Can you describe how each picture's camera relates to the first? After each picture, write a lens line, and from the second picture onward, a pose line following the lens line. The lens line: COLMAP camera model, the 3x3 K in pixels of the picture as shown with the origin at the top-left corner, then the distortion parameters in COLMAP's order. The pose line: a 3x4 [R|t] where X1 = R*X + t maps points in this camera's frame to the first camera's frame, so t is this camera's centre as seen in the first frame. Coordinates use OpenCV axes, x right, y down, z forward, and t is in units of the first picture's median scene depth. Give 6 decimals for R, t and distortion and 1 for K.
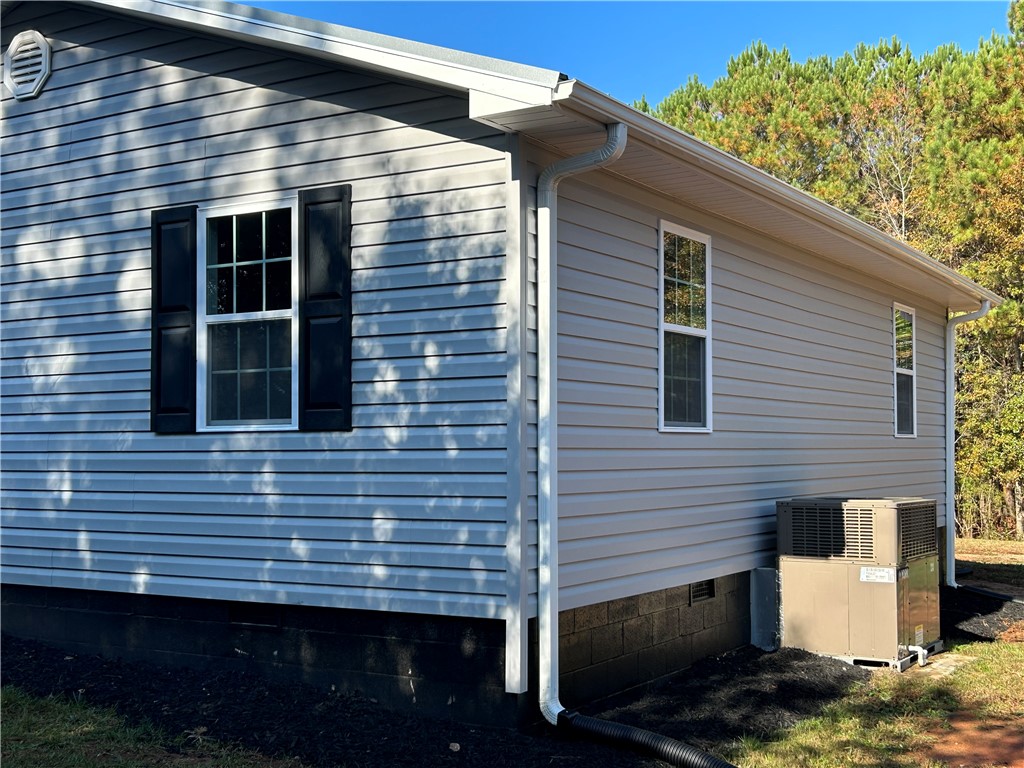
lens RADIAL K [[1318.4, 0, 512.0], [0, 1318.4, 375.4], [0, 0, 1]] dist [-0.032884, 0.000000]
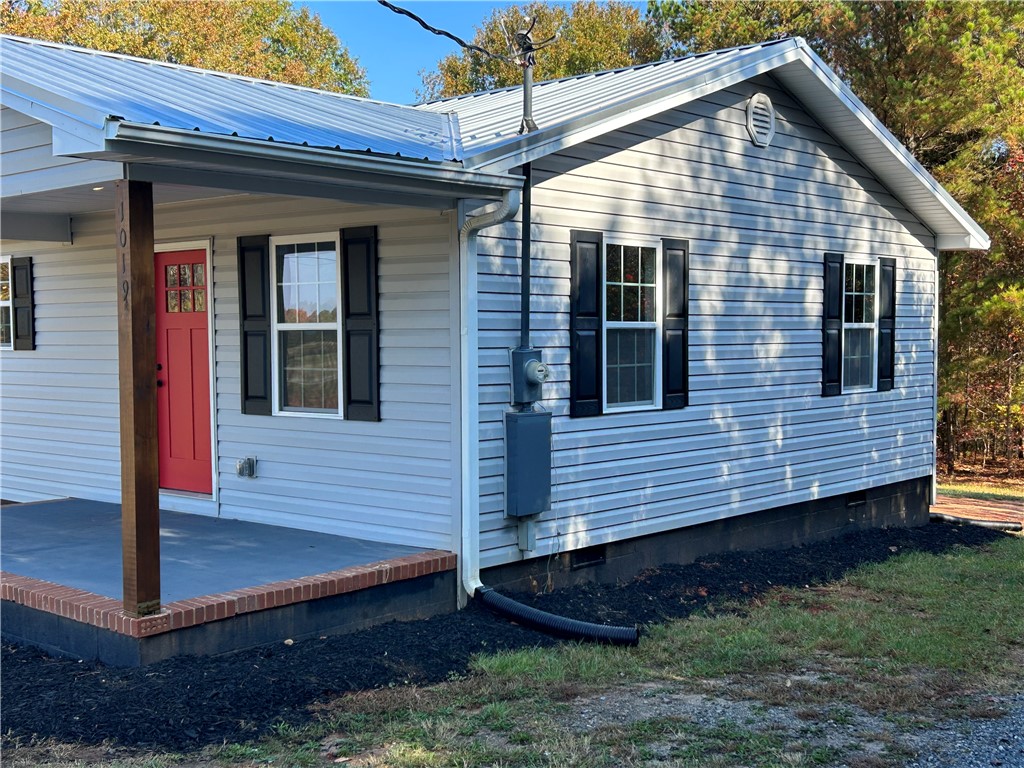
lens RADIAL K [[1318.4, 0, 510.8], [0, 1318.4, 392.0], [0, 0, 1]] dist [-0.032884, 0.000000]
pose [[0.183182, -0.043119, 0.982133, -1.842108], [-0.051242, 0.997261, 0.053341, -0.024828], [-0.981743, -0.060097, 0.180471, 1.061226]]
